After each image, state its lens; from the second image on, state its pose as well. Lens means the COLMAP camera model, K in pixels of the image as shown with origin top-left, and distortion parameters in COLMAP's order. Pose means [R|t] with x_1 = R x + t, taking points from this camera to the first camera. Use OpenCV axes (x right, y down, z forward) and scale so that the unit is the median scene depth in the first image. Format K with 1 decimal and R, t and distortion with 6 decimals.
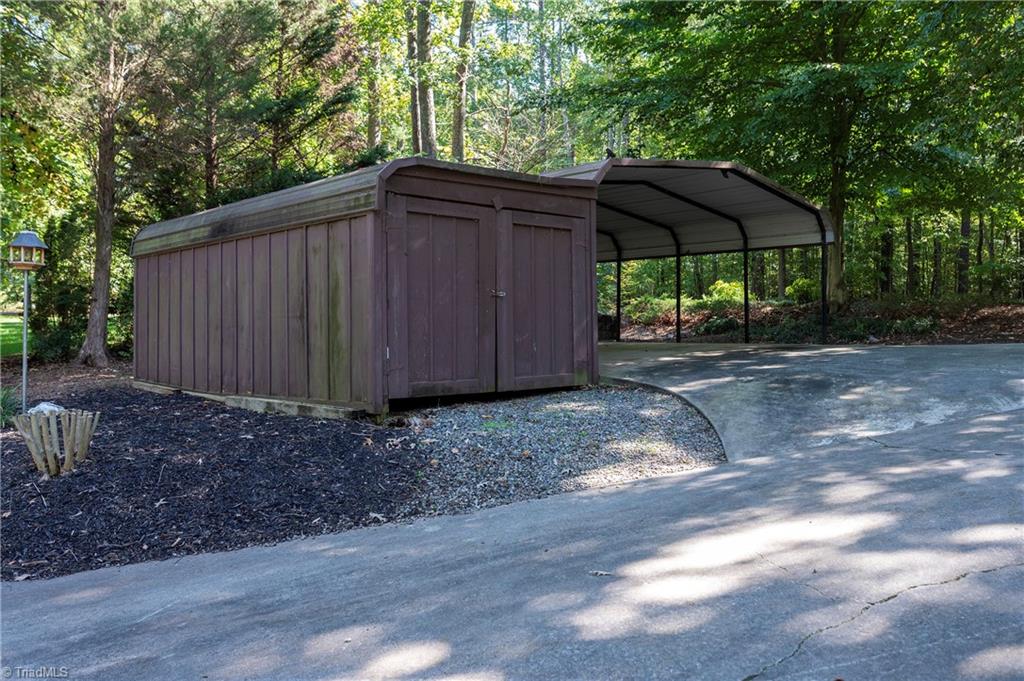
lens RADIAL K [[849.8, 0, 512.0], [0, 849.8, 340.5], [0, 0, 1]] dist [0.003139, 0.004104]
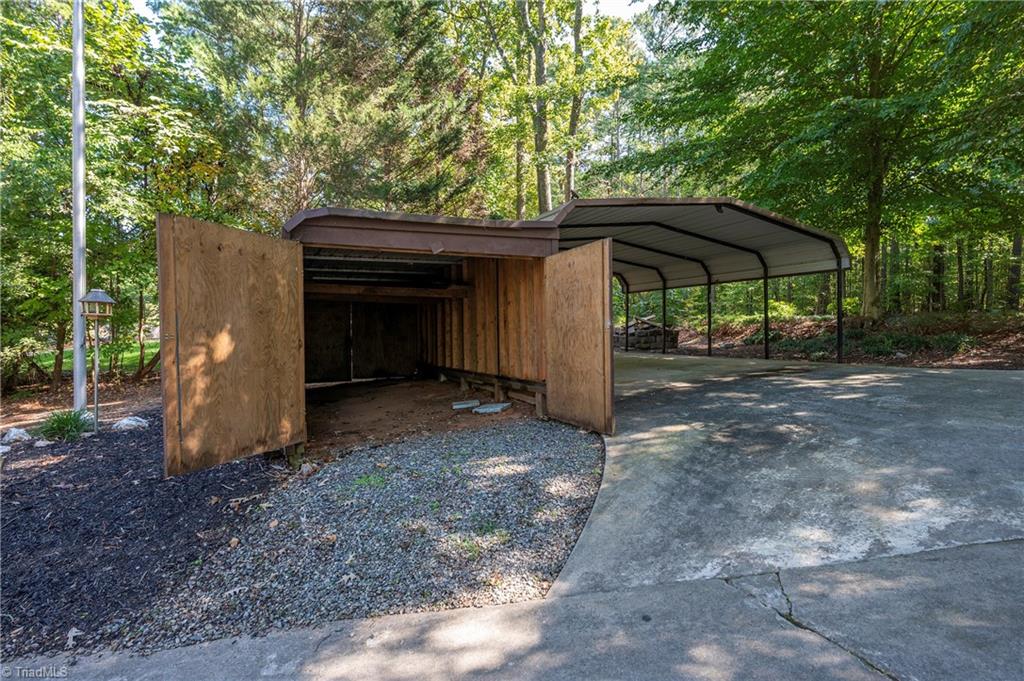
lens RADIAL K [[504.7, 0, 512.0], [0, 504.7, 340.5], [0, 0, 1]] dist [0.000813, -0.000481]
pose [[0.955426, -0.002106, -0.295222, 0.150647], [0.005524, 0.999927, 0.010743, -0.031563], [0.295178, -0.011895, 0.955368, 0.254090]]
